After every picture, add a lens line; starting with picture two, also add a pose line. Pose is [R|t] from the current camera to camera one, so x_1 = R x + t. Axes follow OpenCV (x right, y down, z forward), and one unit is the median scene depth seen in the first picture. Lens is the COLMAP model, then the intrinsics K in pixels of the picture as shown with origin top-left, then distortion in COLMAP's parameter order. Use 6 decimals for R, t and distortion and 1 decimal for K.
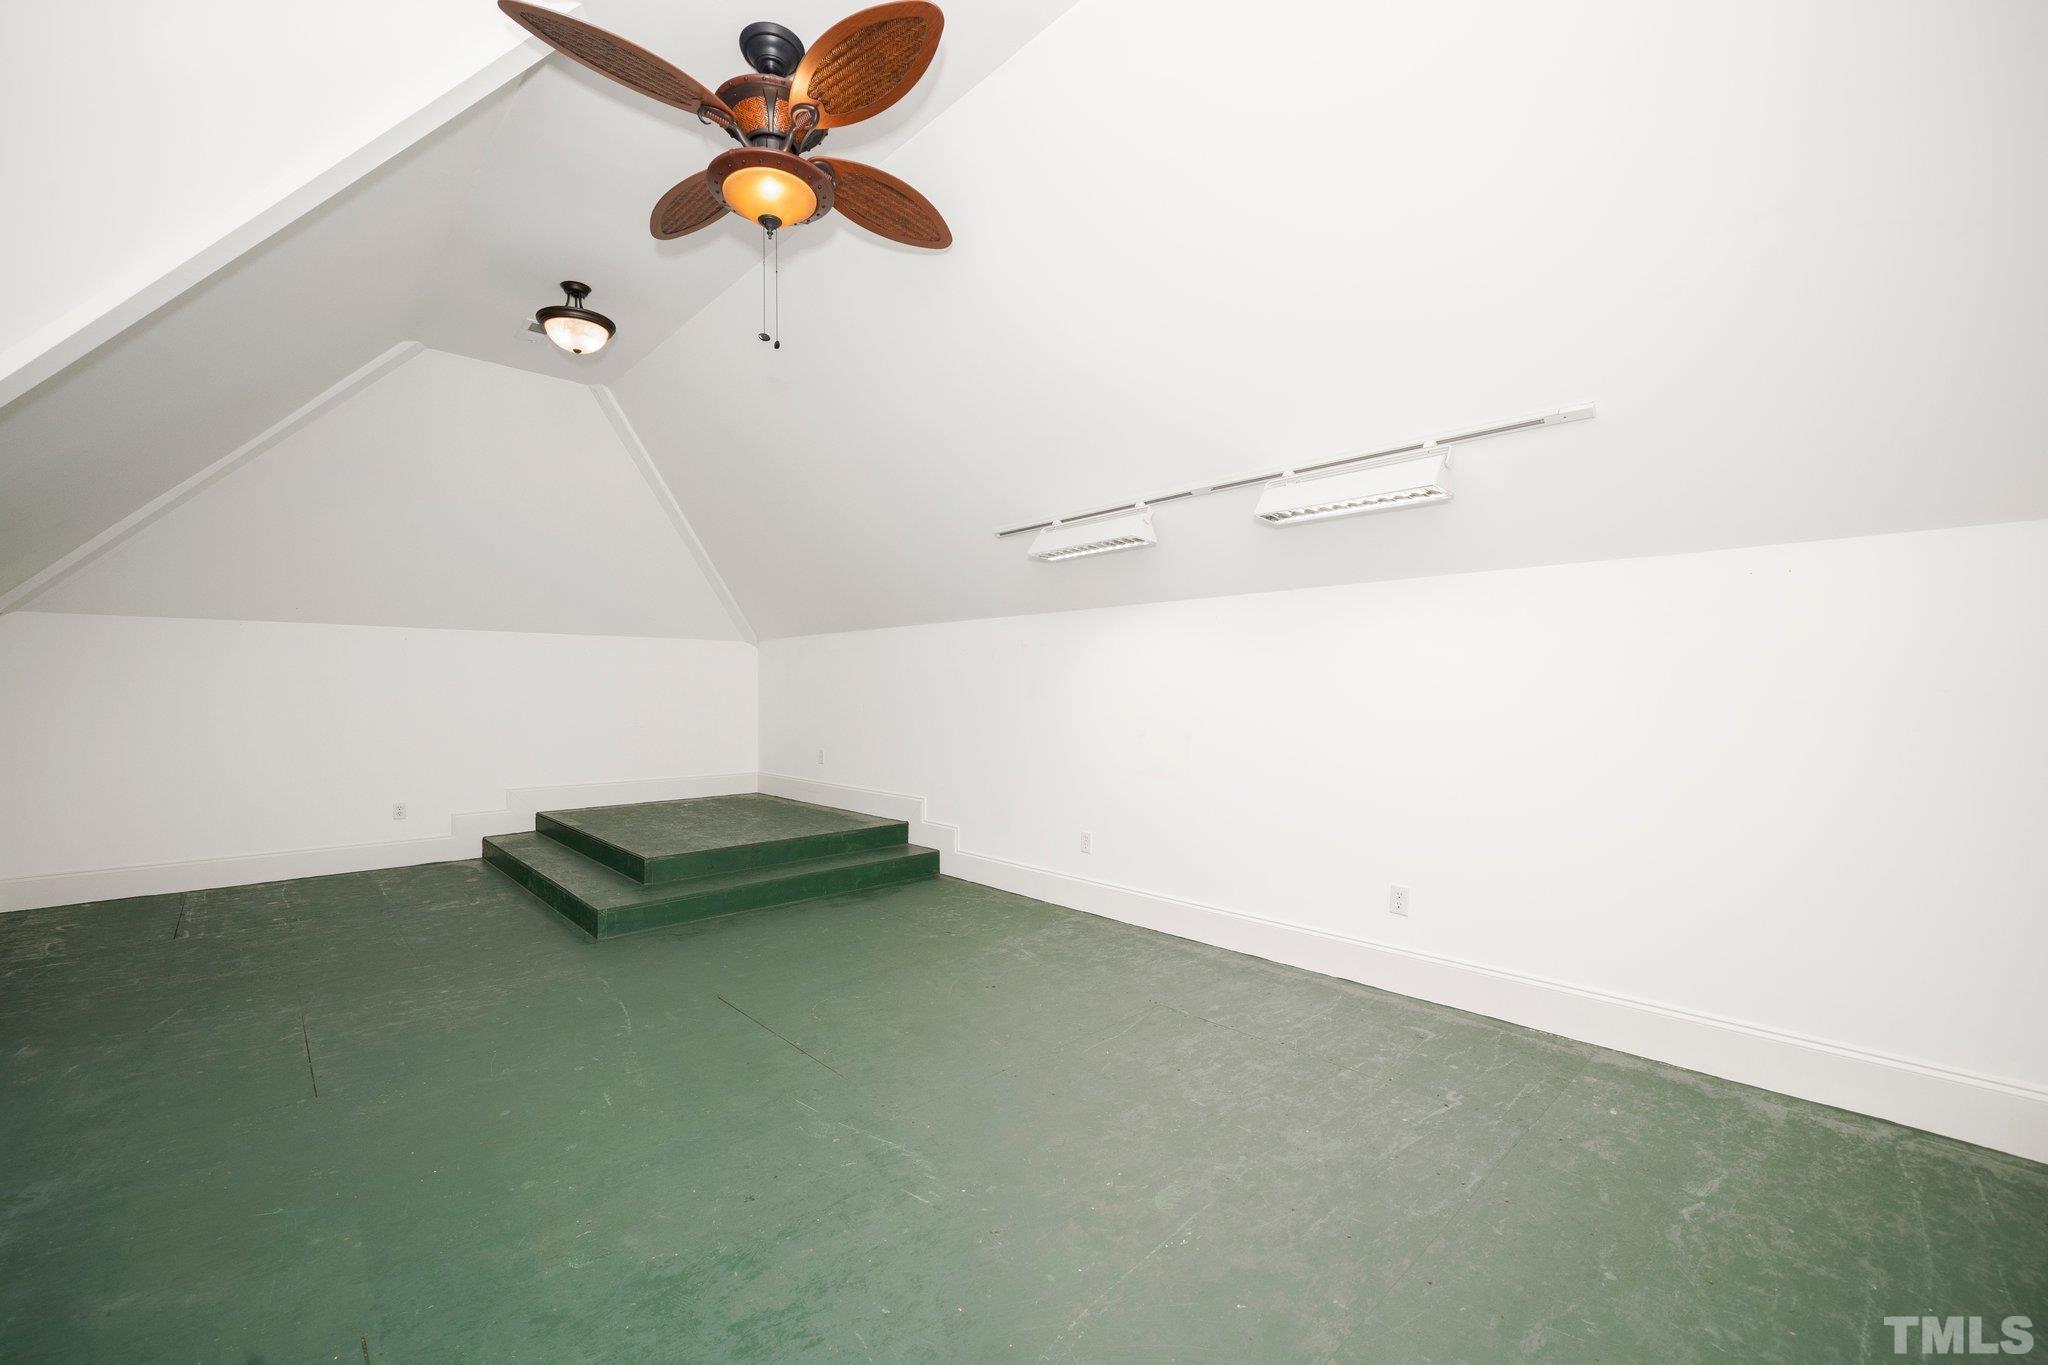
lens RADIAL K [[802.0, 0, 1017.8], [0, 802.0, 674.4], [0, 0, 1]] dist [-0.002163, -0.000582]
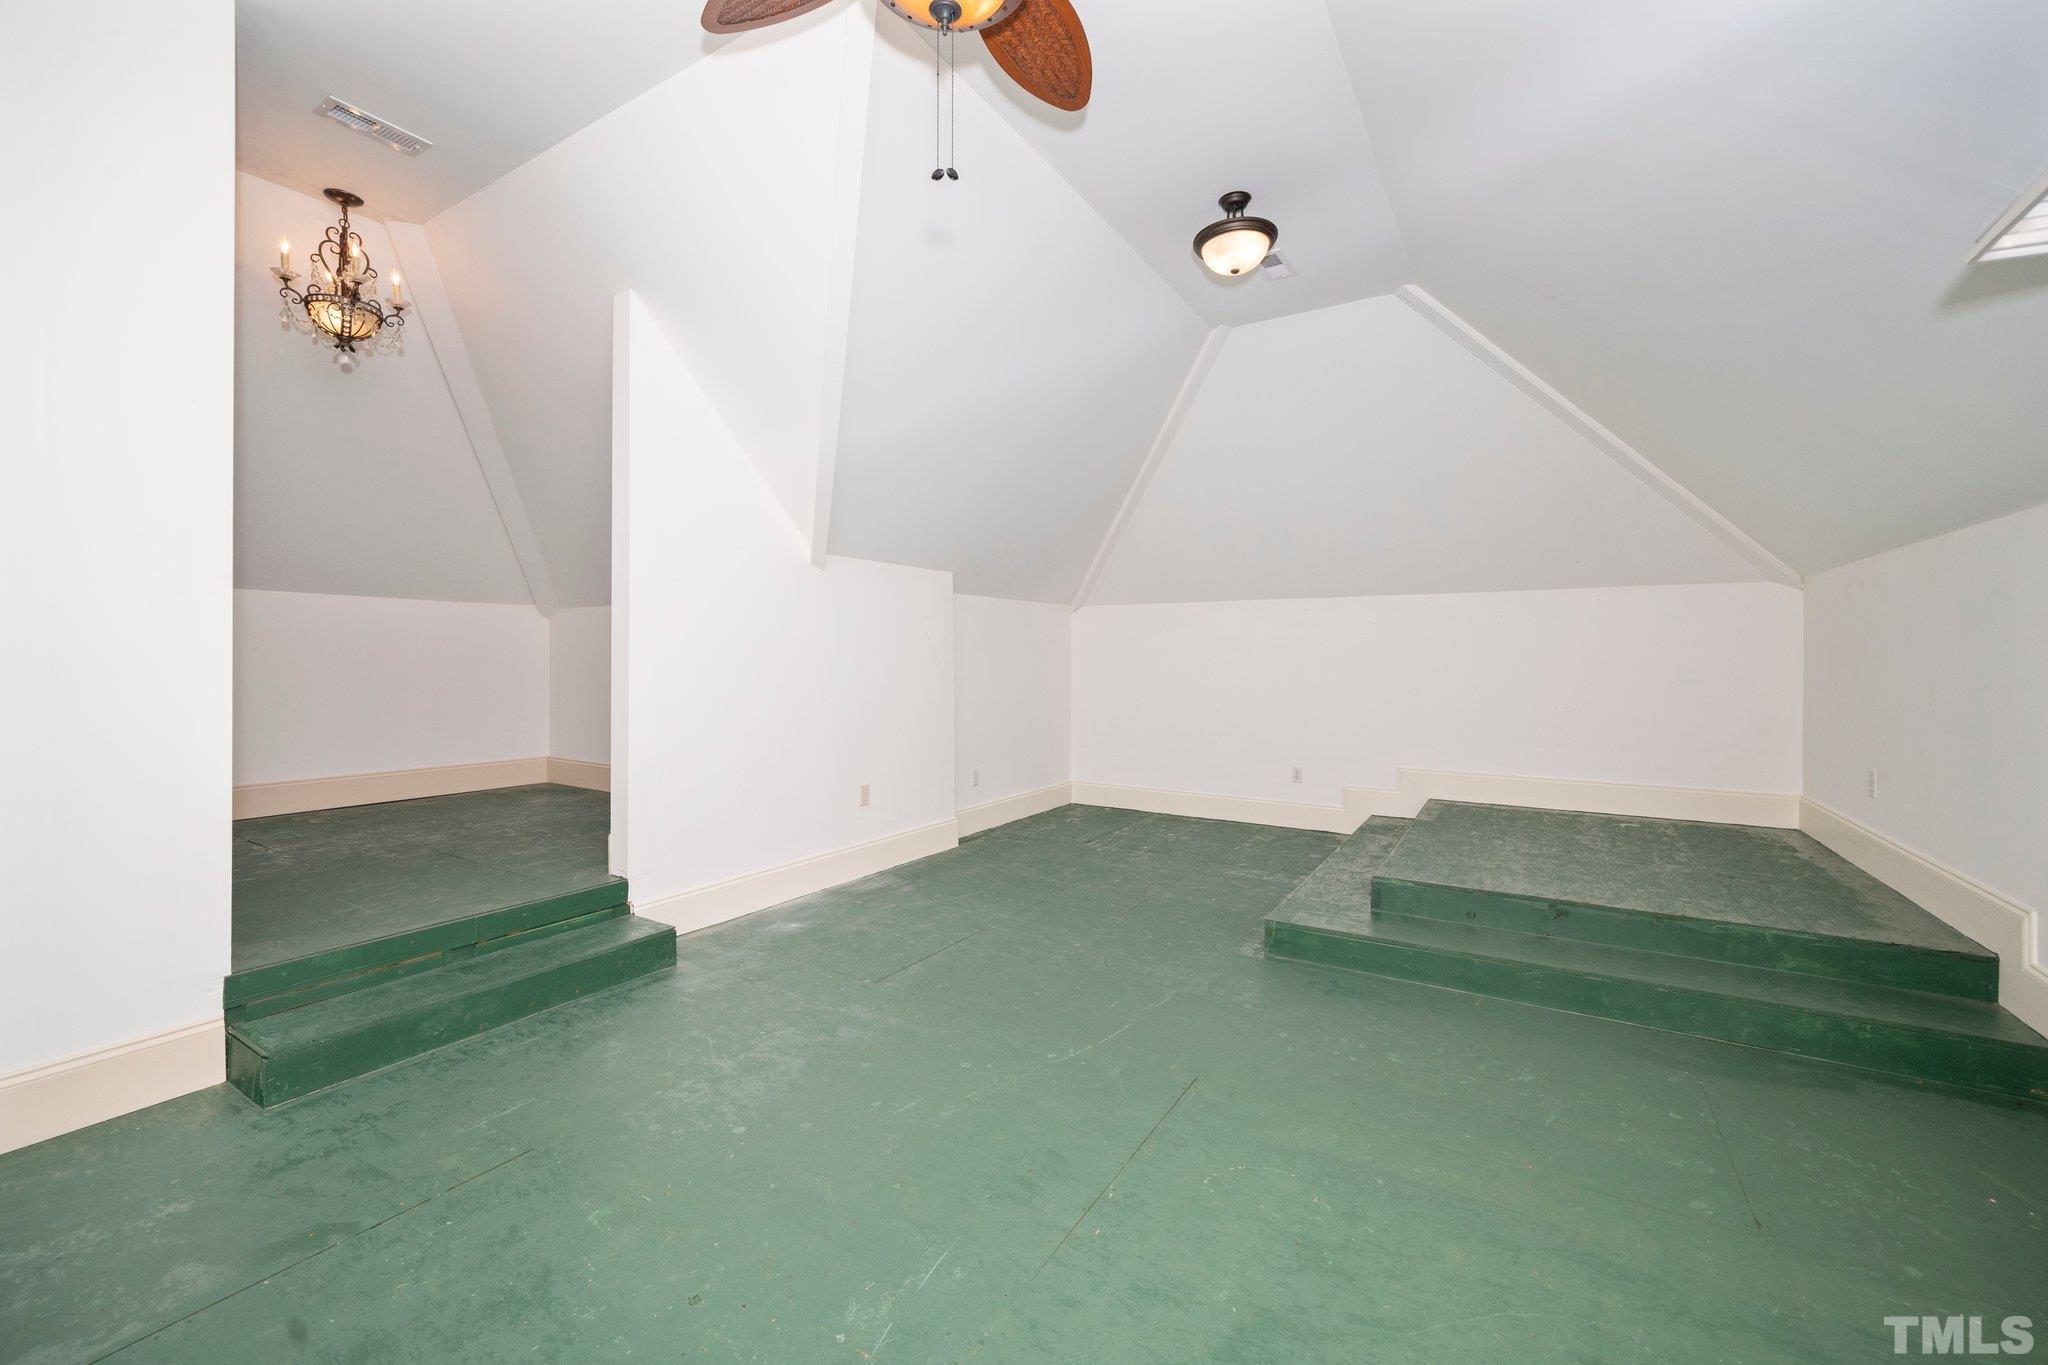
lens RADIAL K [[831.8, 0, 1008.3], [0, 831.8, 645.8], [0, 0, 1]] dist [-0.000910, -0.000016]
pose [[0.255920, -0.009411, -0.966652, 0.252996], [0.011503, 0.999911, -0.006690, 0.008518], [0.966630, -0.009407, 0.256005, 0.509538]]
